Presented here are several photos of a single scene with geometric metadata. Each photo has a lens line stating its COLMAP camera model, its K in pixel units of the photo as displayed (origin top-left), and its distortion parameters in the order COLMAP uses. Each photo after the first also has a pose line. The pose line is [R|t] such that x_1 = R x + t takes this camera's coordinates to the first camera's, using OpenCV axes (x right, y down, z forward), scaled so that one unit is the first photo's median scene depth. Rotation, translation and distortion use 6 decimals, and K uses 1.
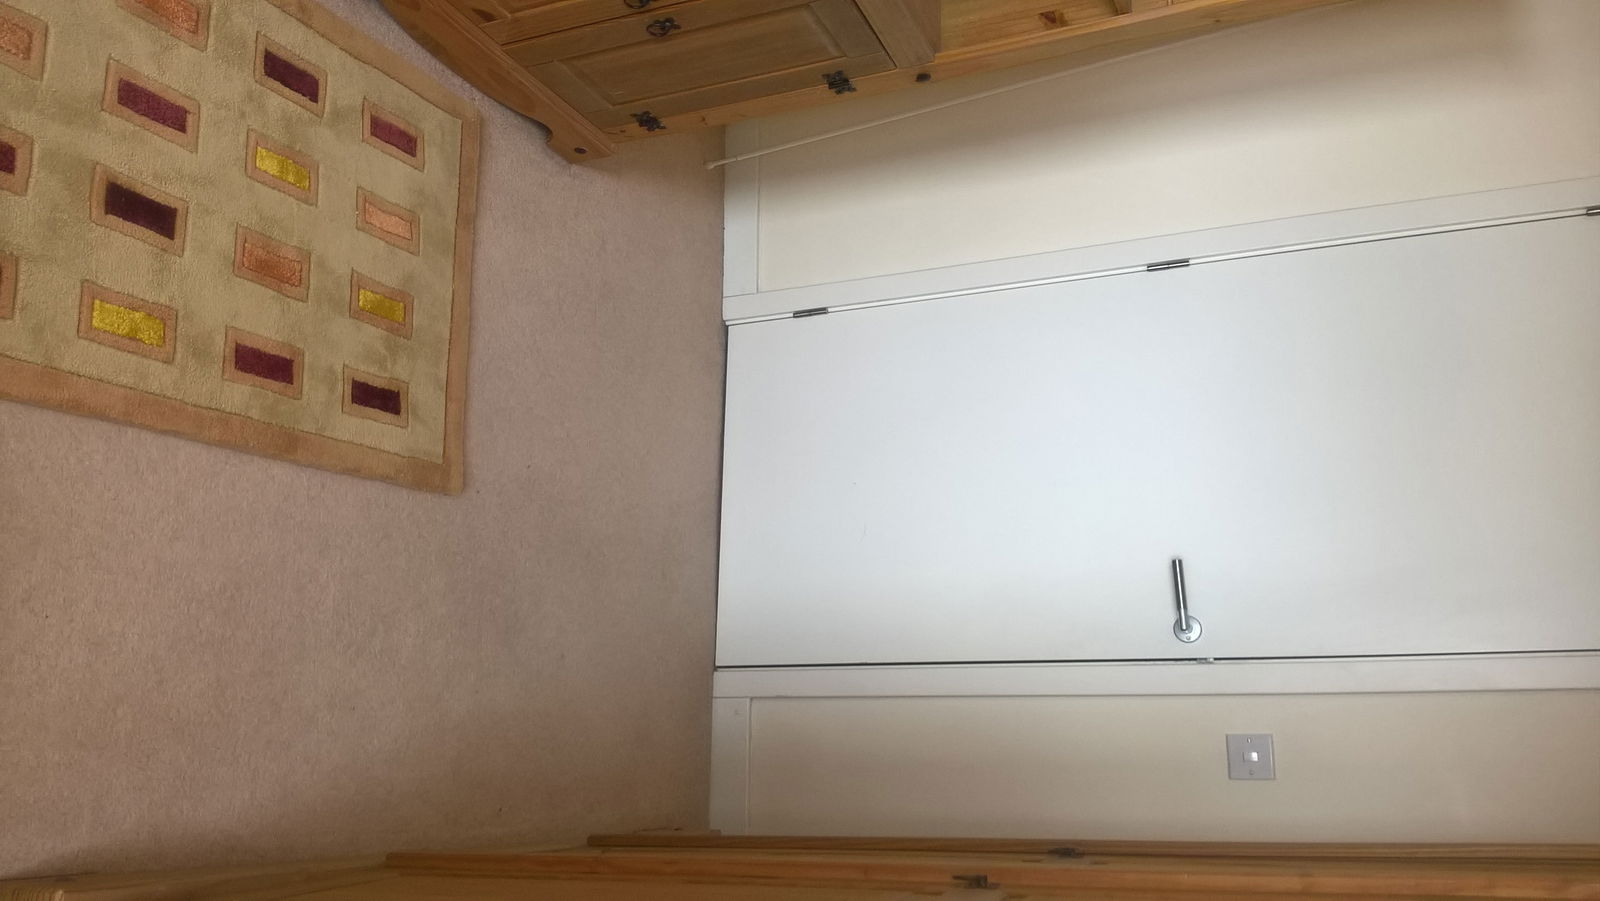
lens RADIAL K [[1303.9, 0, 795.6], [0, 1303.9, 440.5], [0, 0, 1]] dist [0.090171, -0.211429]
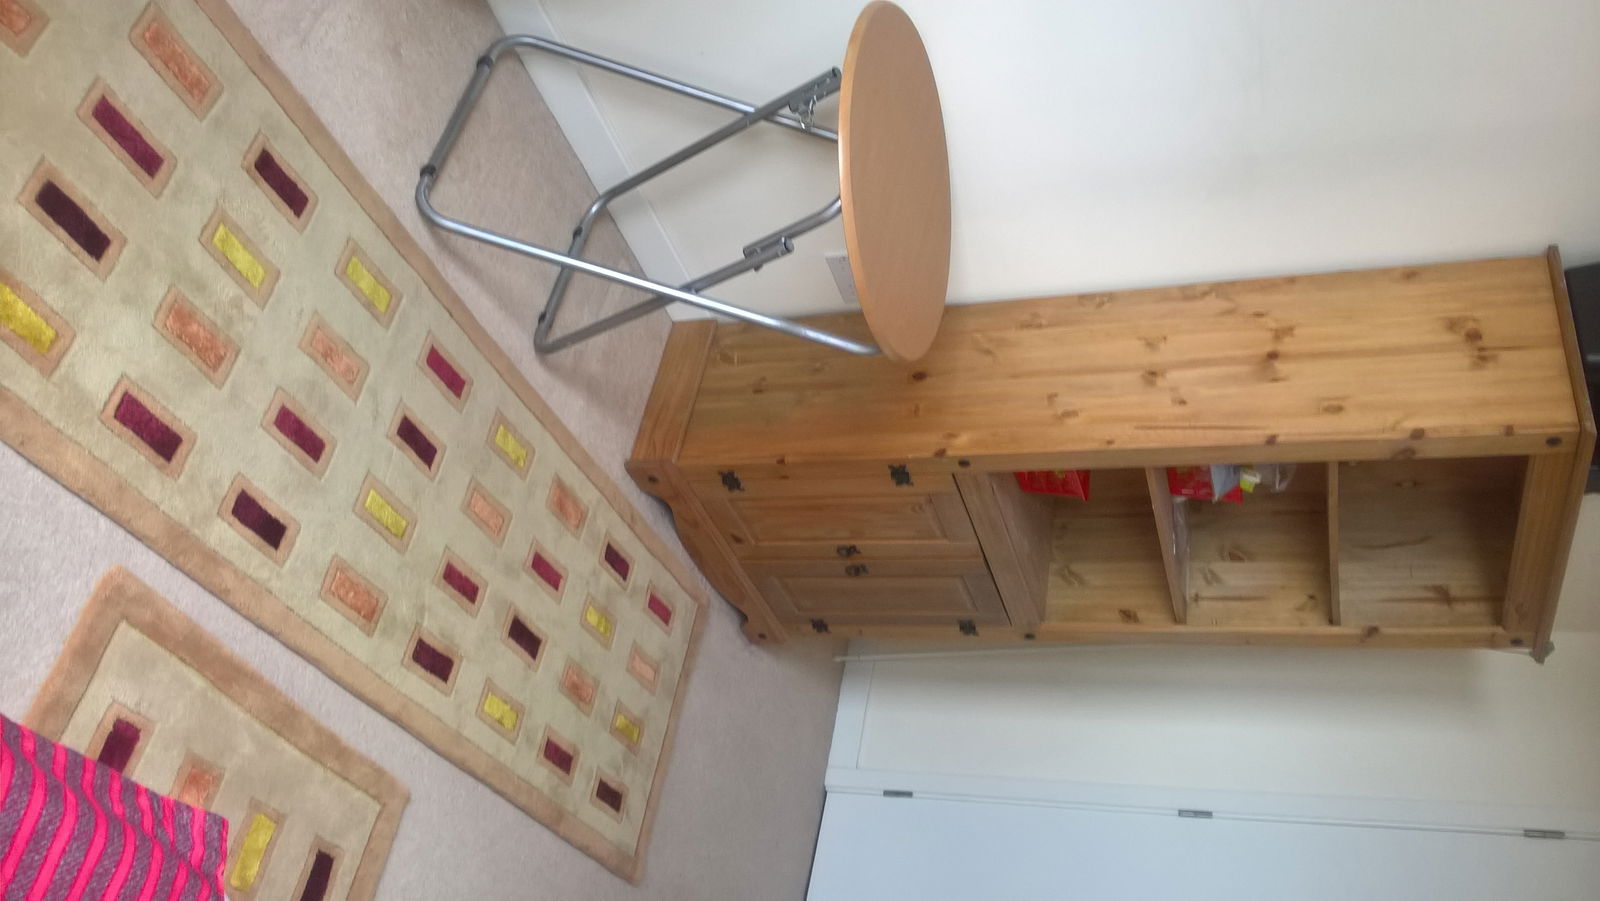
lens RADIAL K [[1303.9, 0, 795.6], [0, 1303.9, 440.5], [0, 0, 1]] dist [0.090171, -0.211429]
pose [[0.981551, 0.186900, -0.040316, -0.145106], [-0.189172, 0.918691, -0.346728, 0.063620], [-0.027765, 0.347958, 0.937099, -0.397914]]
